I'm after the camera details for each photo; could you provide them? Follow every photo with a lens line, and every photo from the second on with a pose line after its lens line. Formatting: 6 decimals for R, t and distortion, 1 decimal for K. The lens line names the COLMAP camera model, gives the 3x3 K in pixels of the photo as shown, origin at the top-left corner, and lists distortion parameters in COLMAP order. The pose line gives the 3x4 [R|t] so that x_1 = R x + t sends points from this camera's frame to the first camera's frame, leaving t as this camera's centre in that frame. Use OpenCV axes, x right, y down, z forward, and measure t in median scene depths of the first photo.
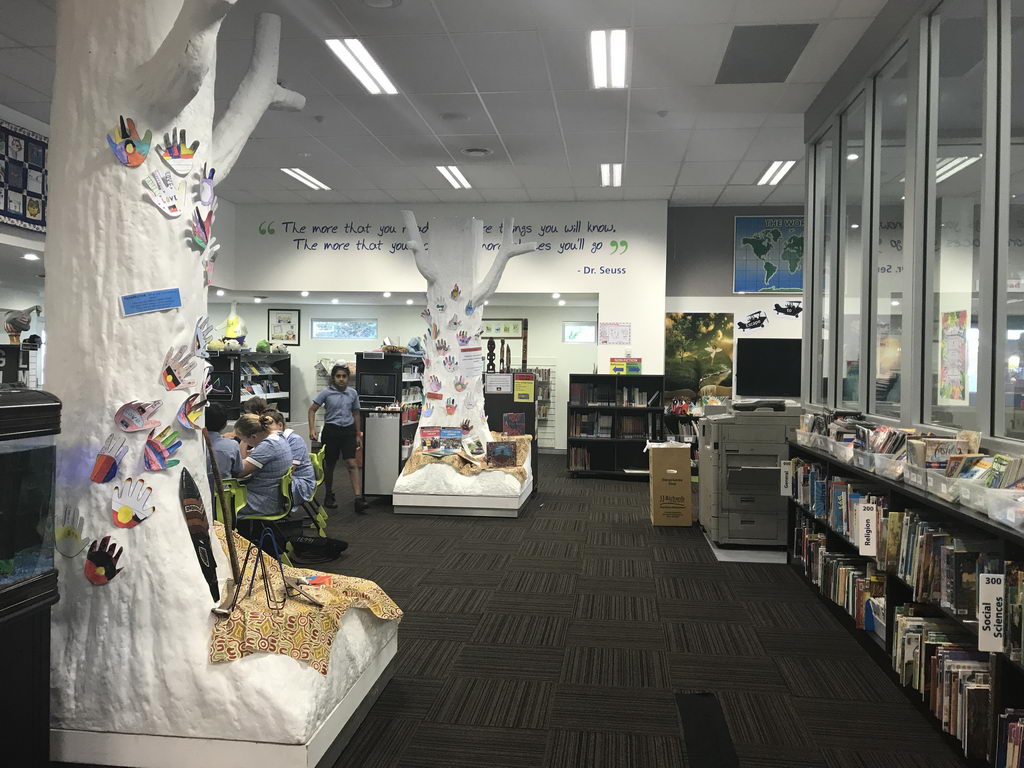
lens RADIAL K [[848.4, 0, 497.2], [0, 848.4, 375.3], [0, 0, 1]] dist [0.028165, -0.035402]
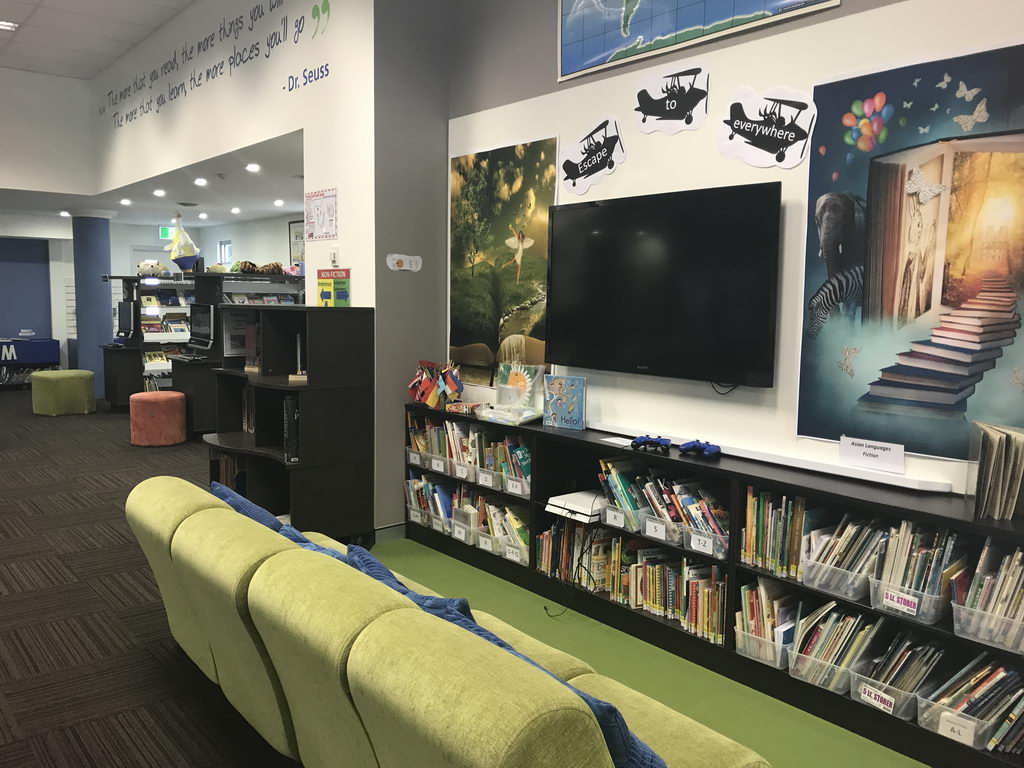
lens RADIAL K [[848.4, 0, 511.8], [0, 848.4, 380.1], [0, 0, 1]] dist [0.028165, -0.035402]
pose [[0.728654, 0.061485, -0.682116, 0.544752], [-0.009800, 0.996796, 0.079382, 0.001315], [0.684812, -0.051158, 0.726922, 0.756501]]
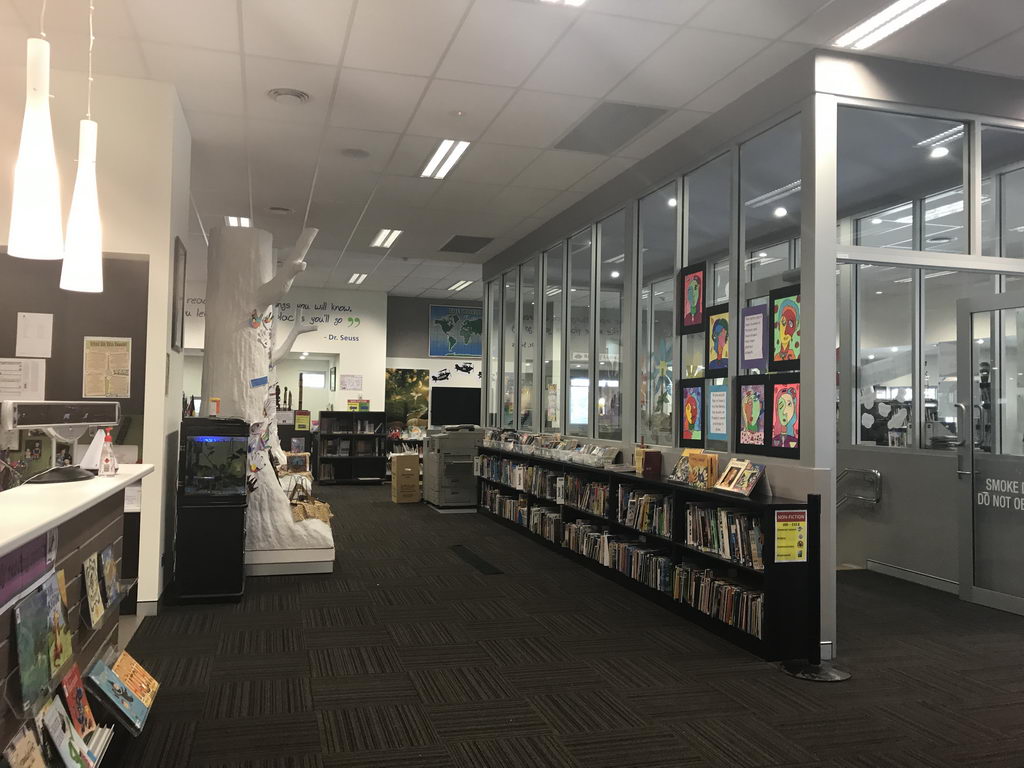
lens RADIAL K [[848.4, 0, 509.6], [0, 848.4, 385.2], [0, 0, 1]] dist [0.028165, -0.035402]
pose [[0.913548, 0.010914, 0.406585, -0.203617], [0.002305, 0.999485, -0.032008, 0.001289], [-0.406724, 0.030177, 0.913052, -0.423078]]
